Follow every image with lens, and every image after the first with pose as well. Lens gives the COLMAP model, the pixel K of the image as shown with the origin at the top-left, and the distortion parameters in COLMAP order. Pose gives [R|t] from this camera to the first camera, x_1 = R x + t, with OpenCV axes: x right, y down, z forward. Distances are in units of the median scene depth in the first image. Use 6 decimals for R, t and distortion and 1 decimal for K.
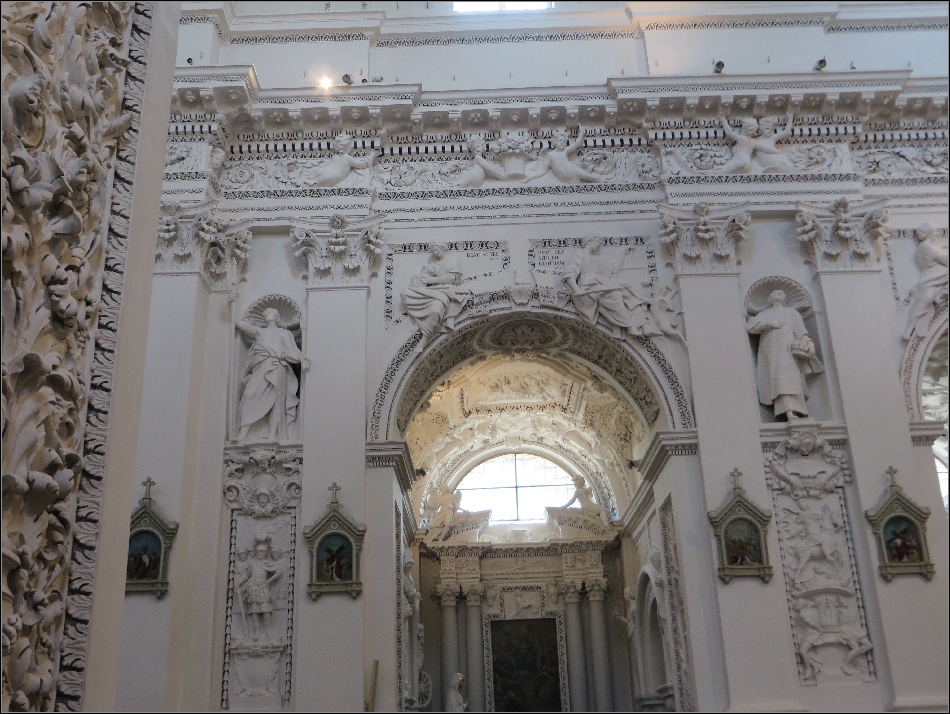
lens RADIAL K [[1005.3, 0, 475.0], [0, 1005.3, 357.0], [0, 0, 1]] dist [-0.006497, -0.008949]
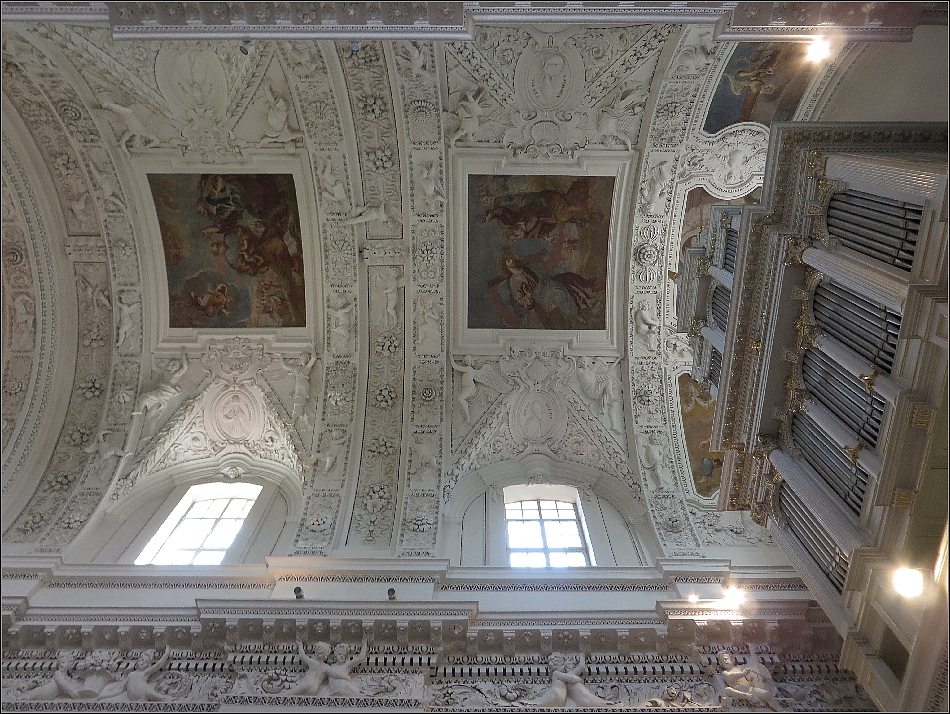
lens RADIAL K [[696.6, 0, 475.0], [0, 696.6, 357.0], [0, 0, 1]] dist [-0.028273, 0.004641]
pose [[0.999284, 0.018885, -0.032791, 0.442507], [-0.037053, 0.664231, -0.746609, 0.091533], [0.007681, 0.747289, 0.664455, 0.305807]]
